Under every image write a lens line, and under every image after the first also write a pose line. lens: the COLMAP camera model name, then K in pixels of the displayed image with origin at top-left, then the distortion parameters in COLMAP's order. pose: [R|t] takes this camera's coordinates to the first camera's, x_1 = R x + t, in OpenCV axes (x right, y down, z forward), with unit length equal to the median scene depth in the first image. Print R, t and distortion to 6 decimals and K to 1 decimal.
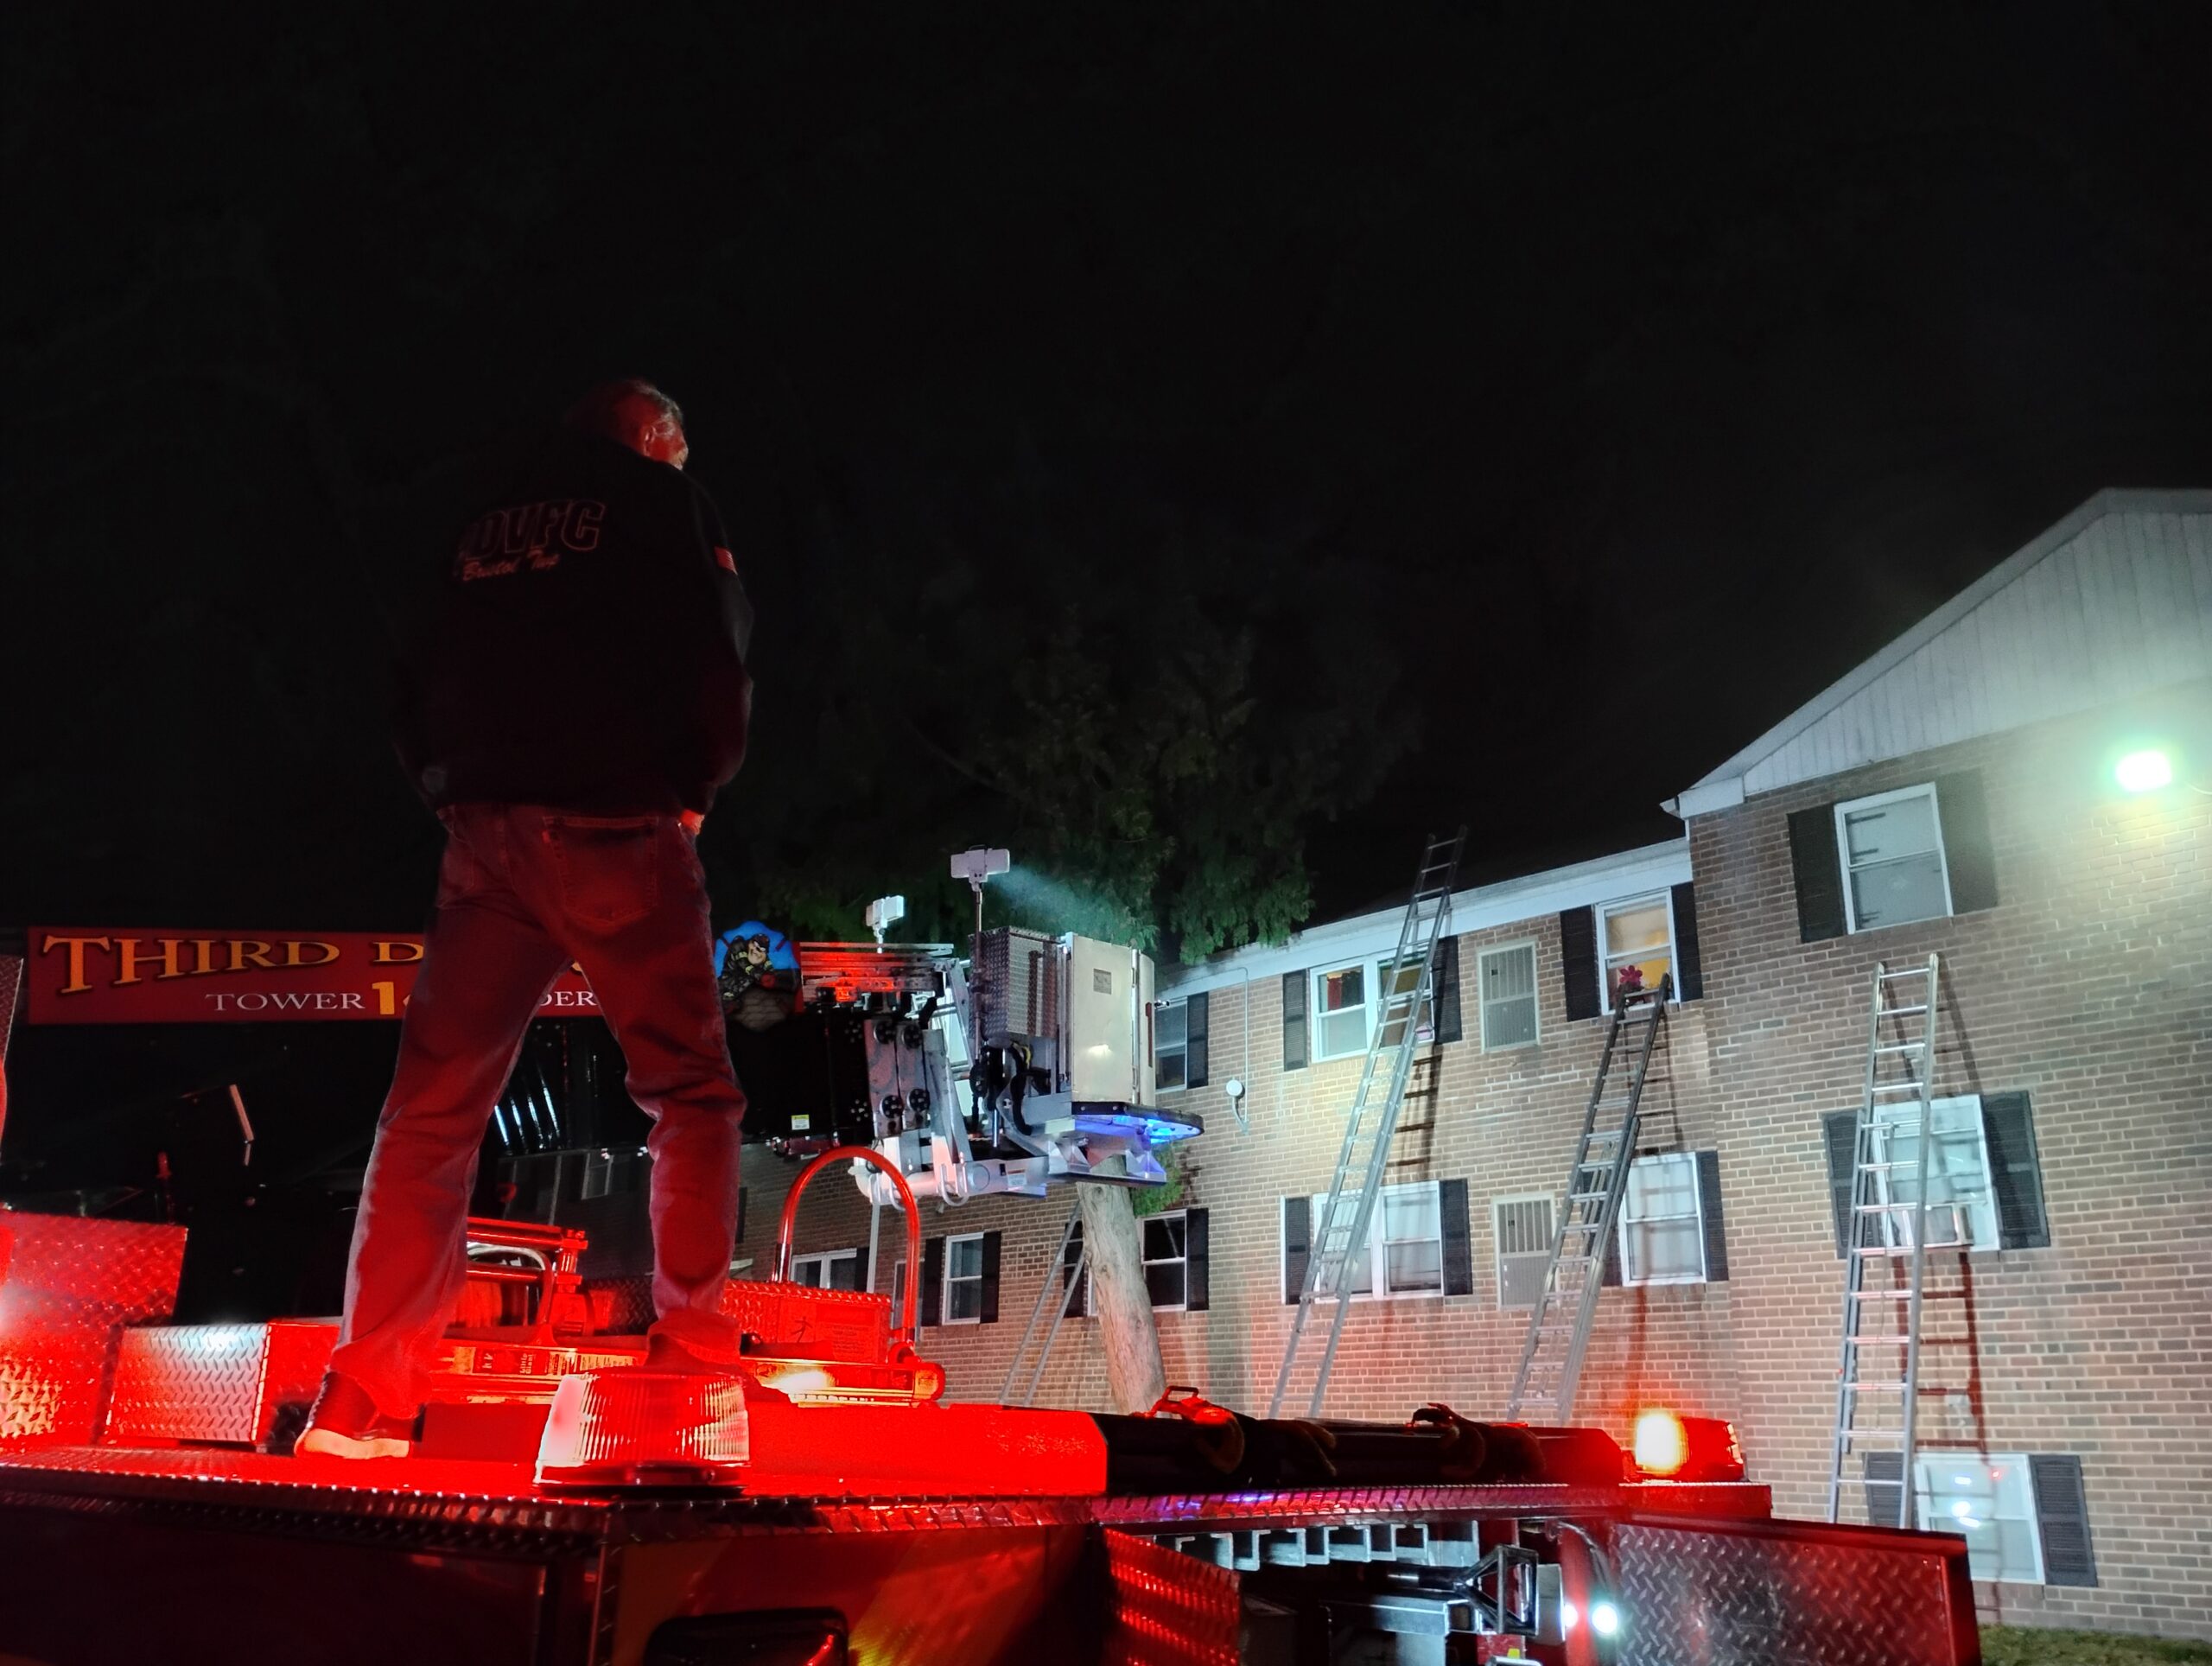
lens RADIAL K [[1788.6, 0, 1106.0], [0, 1788.6, 833.0], [0, 0, 1]] dist [0.006379, -0.003796]
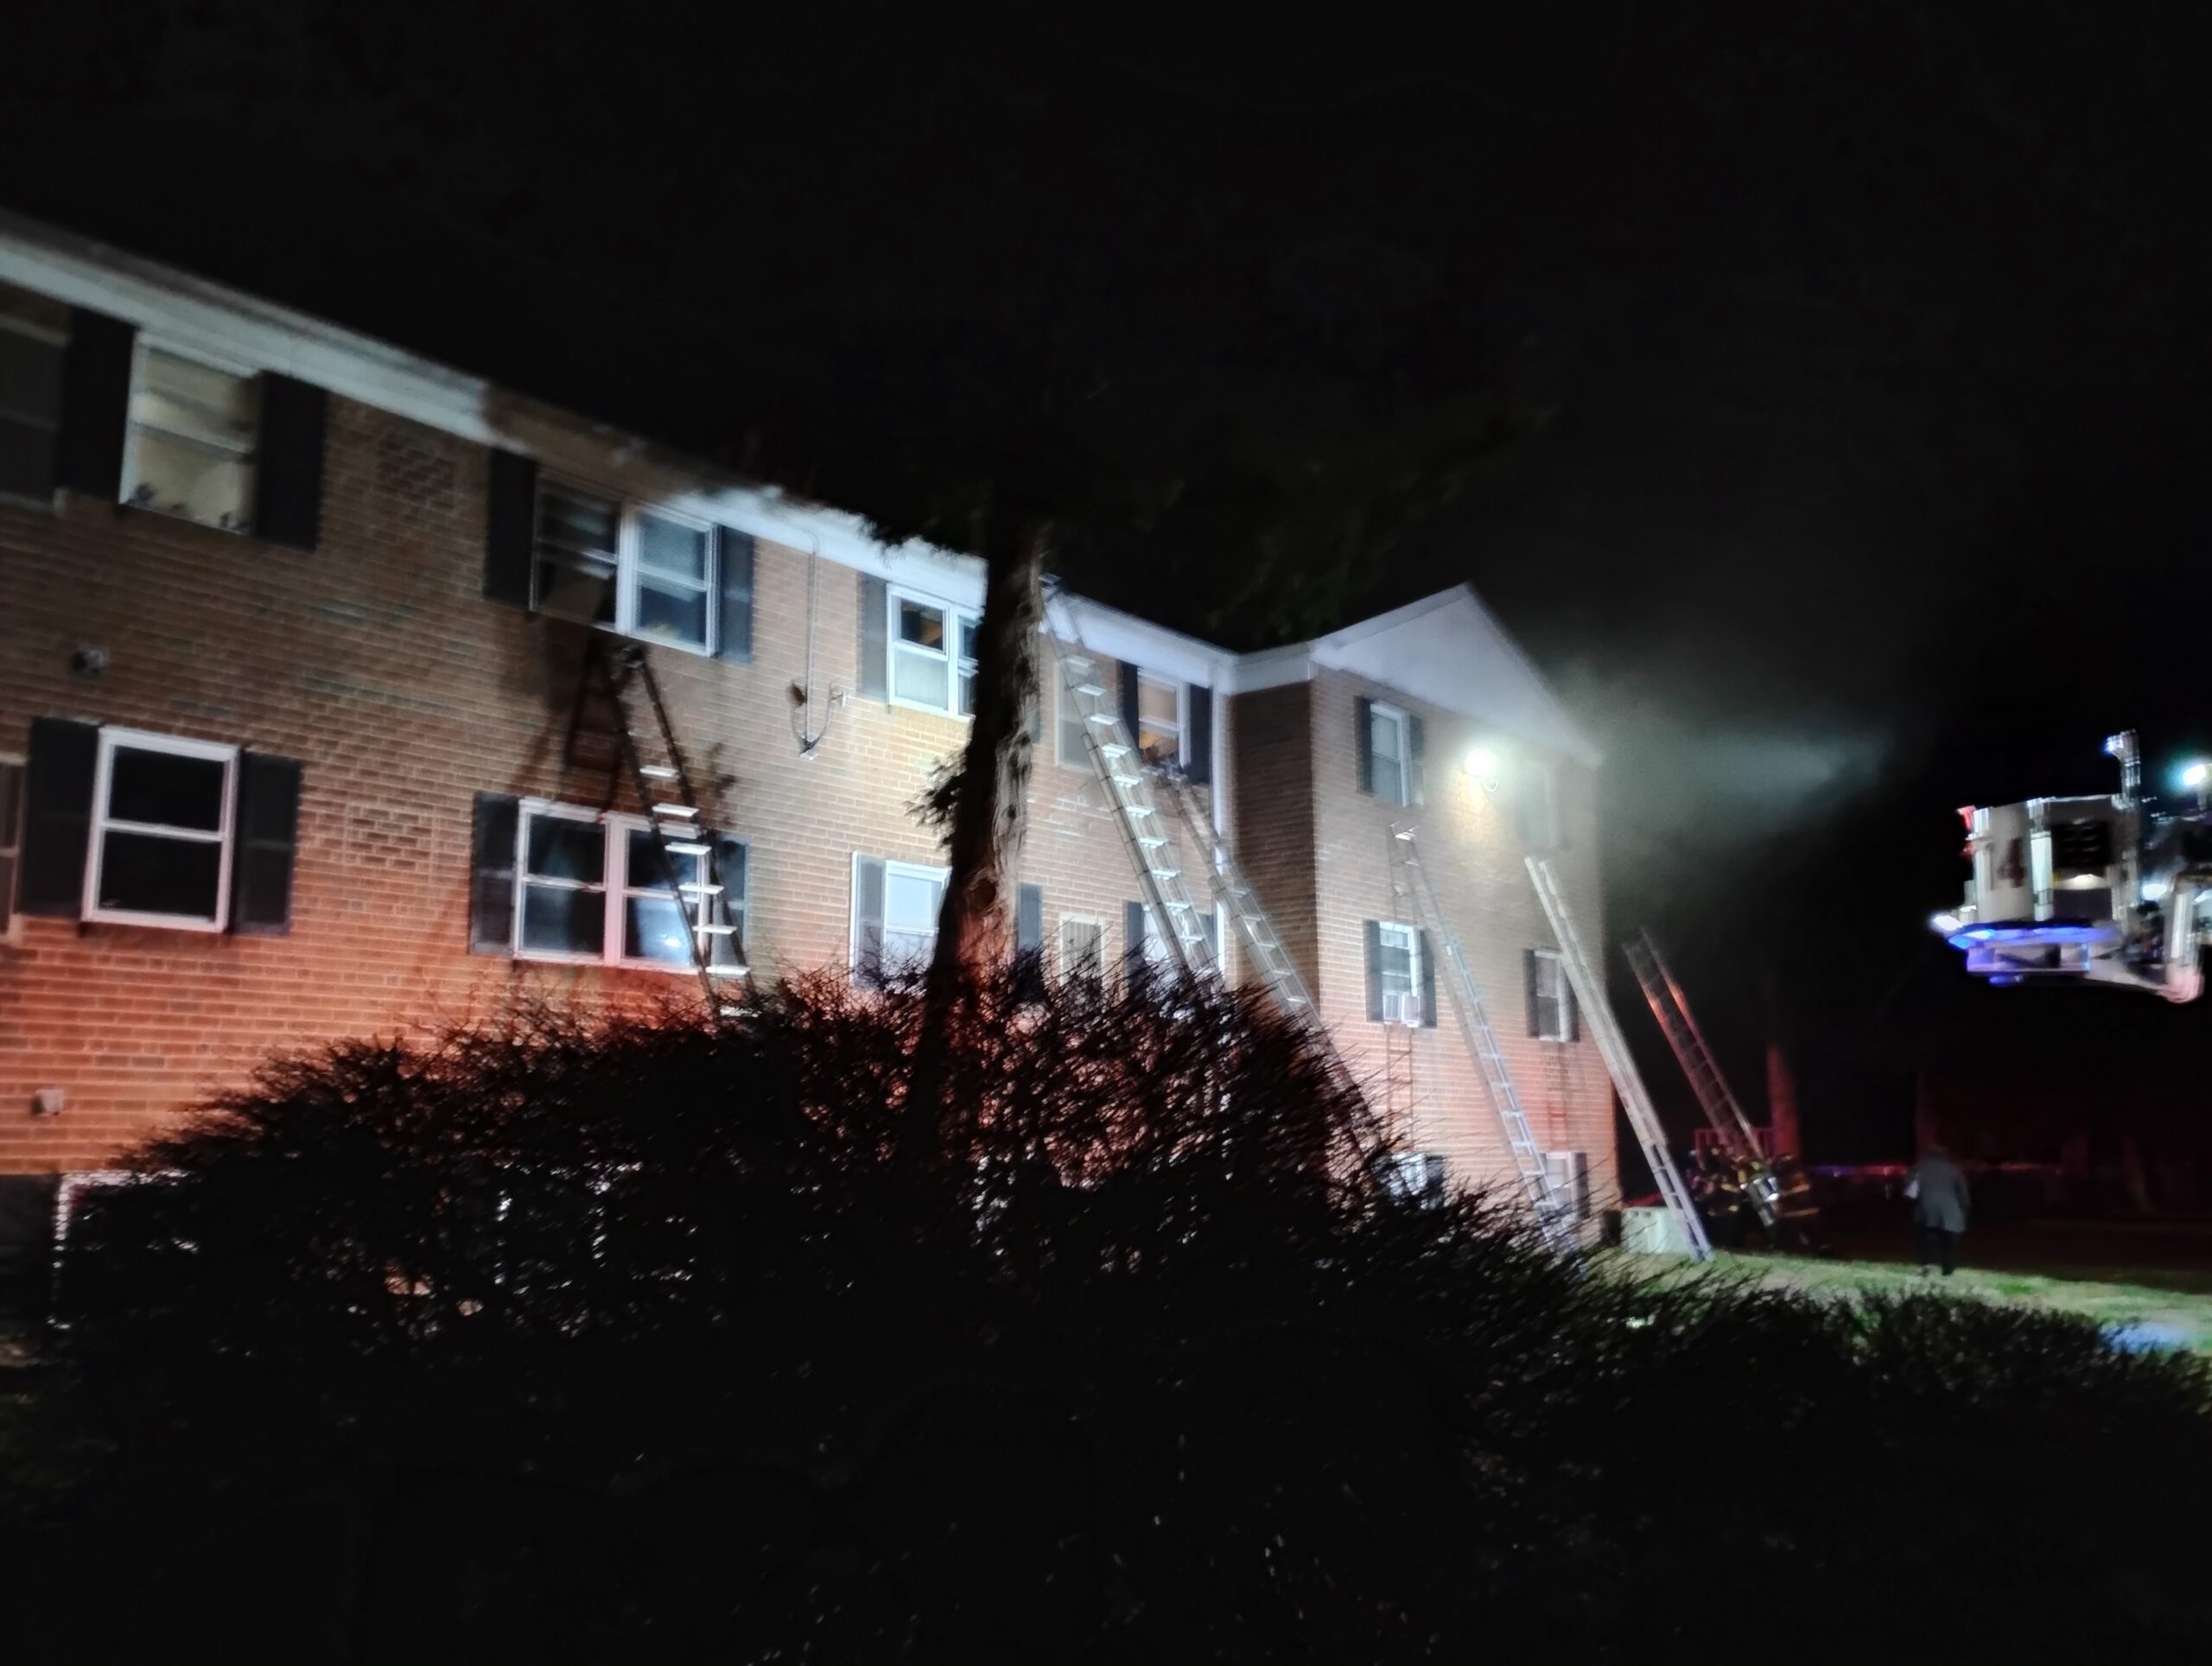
lens RADIAL K [[1788.6, 0, 1106.0], [0, 1788.6, 833.0], [0, 0, 1]] dist [0.006379, -0.003796]
pose [[-0.135756, 0.154812, 0.978572, -0.923322], [-0.322402, 0.927053, -0.191388, 0.418814], [-0.936818, -0.341476, -0.075941, 1.297531]]
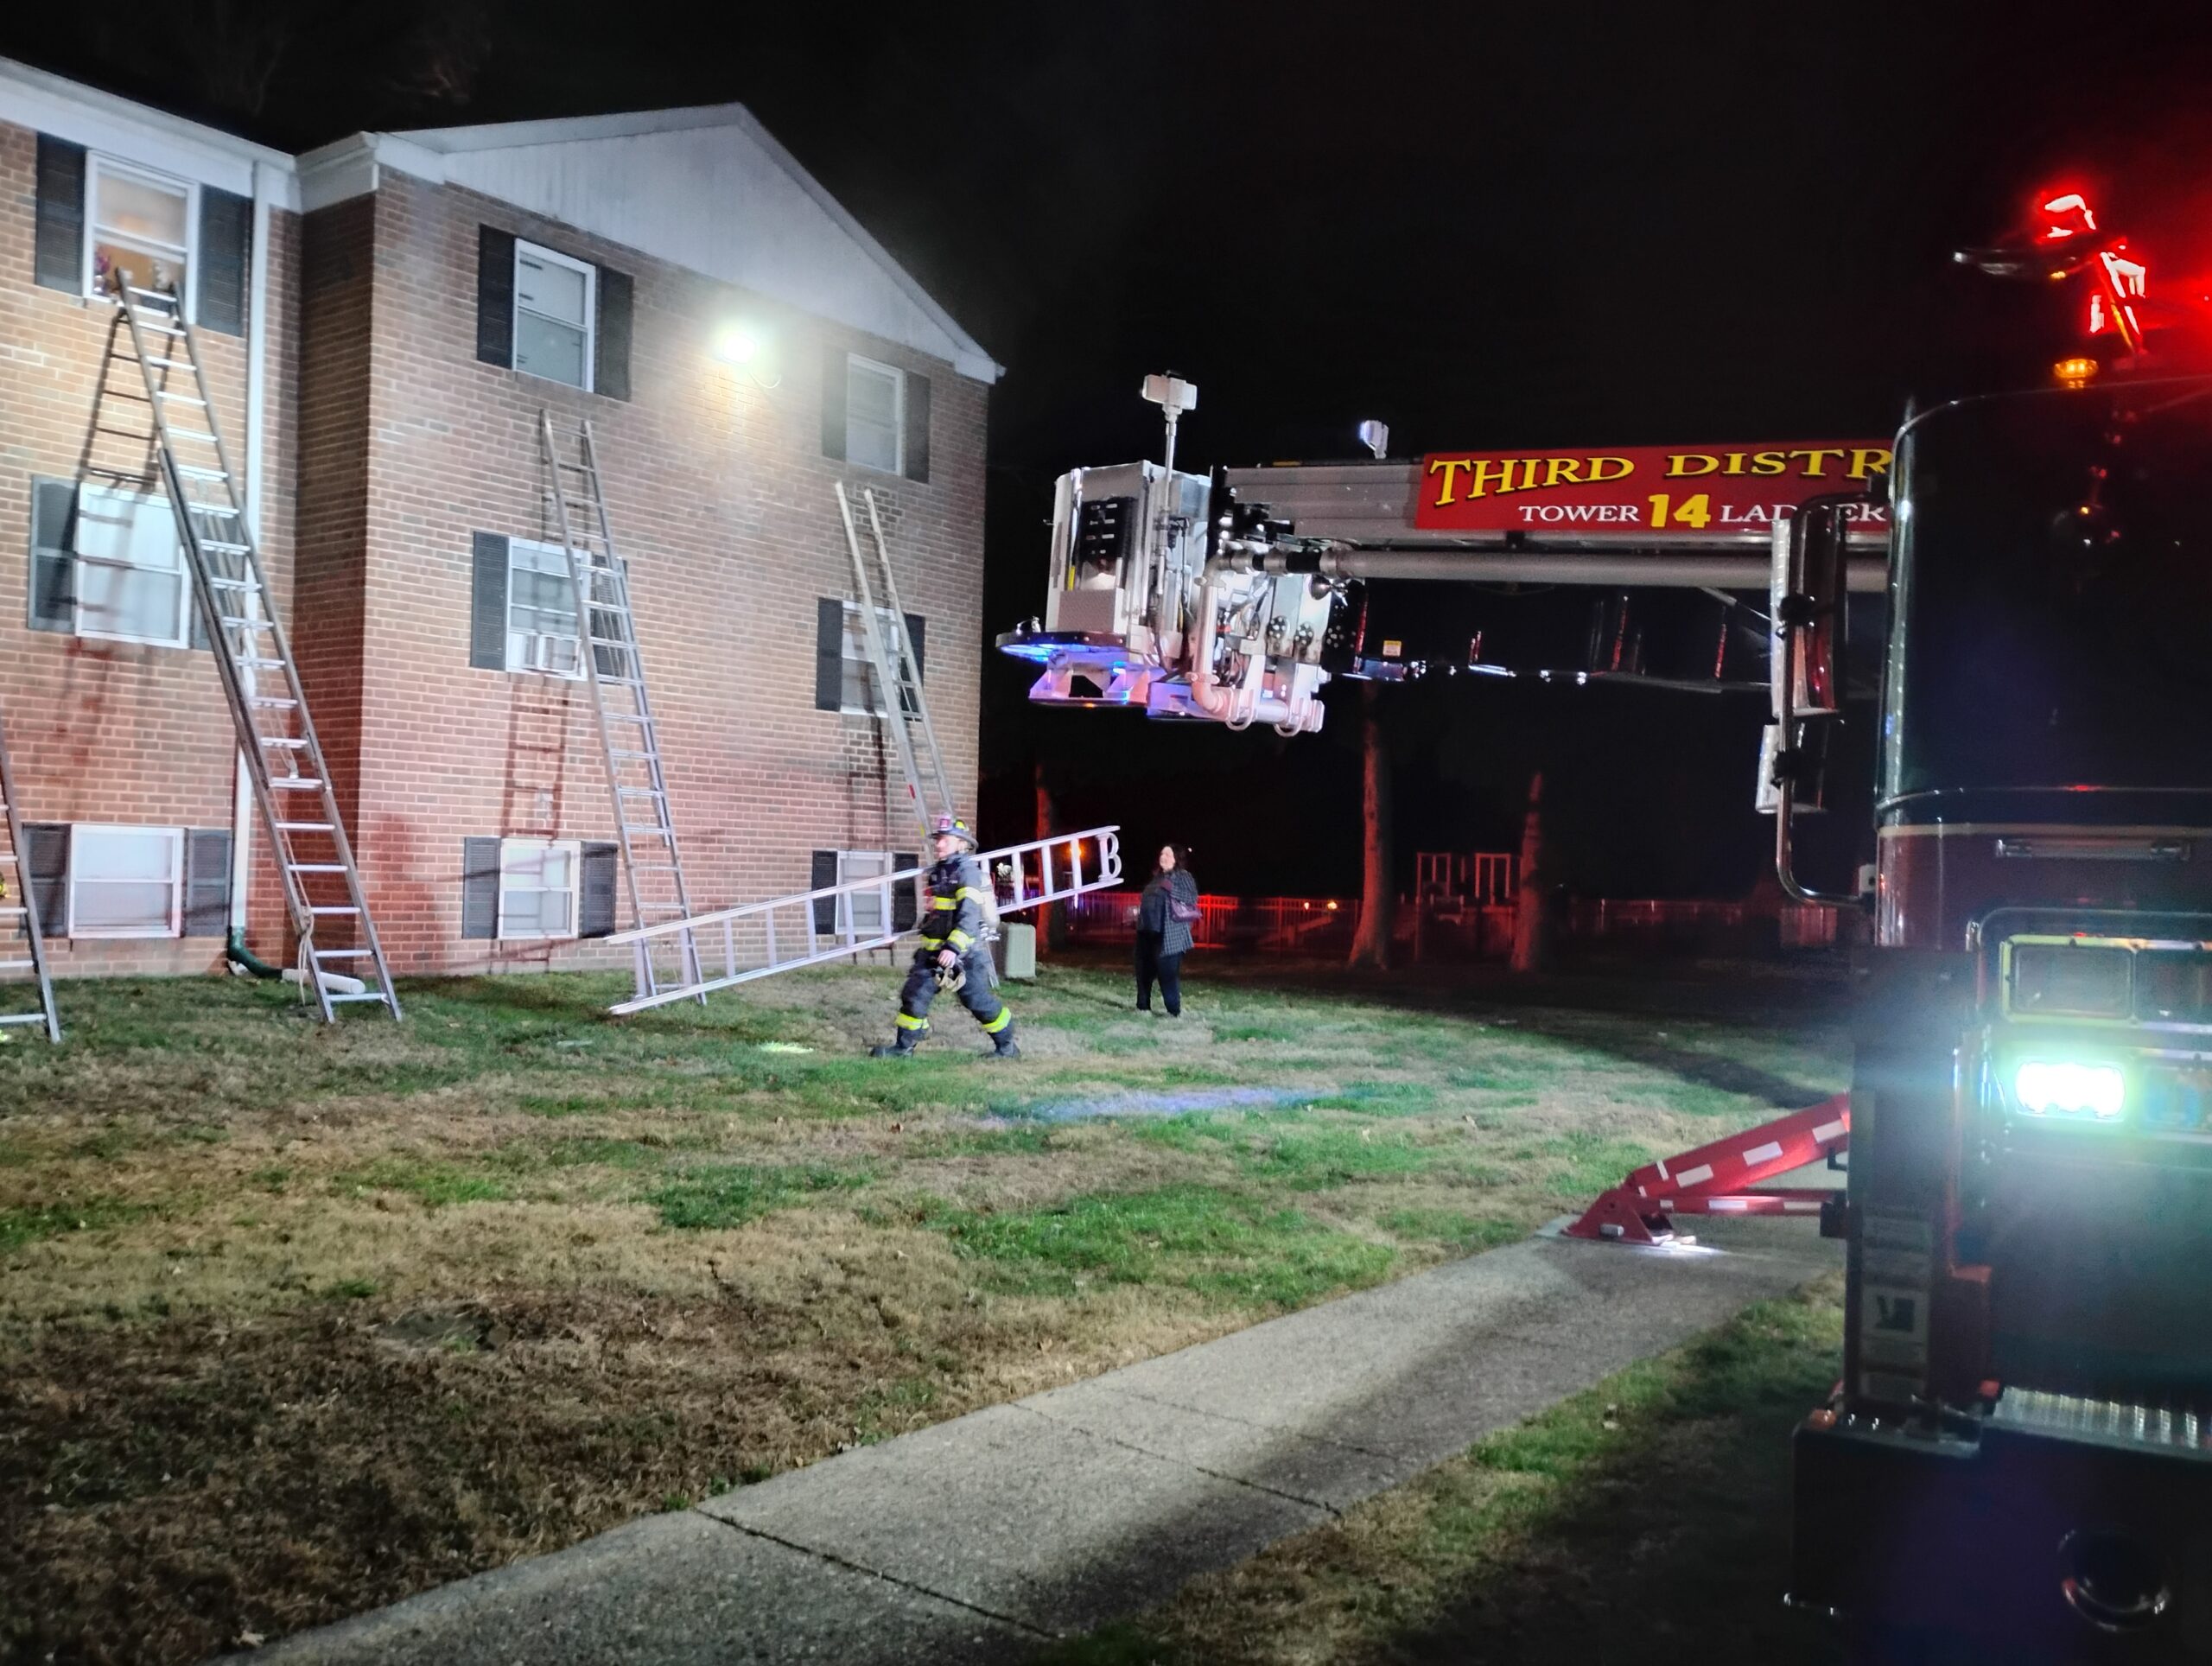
lens RADIAL K [[1788.6, 0, 1106.0], [0, 1788.6, 833.0], [0, 0, 1]] dist [0.006379, -0.003796]
pose [[-0.168283, -0.009433, 0.985694, -0.678507], [-0.357744, 0.932362, -0.052153, 0.240096], [-0.918532, -0.361402, -0.160276, 0.754793]]
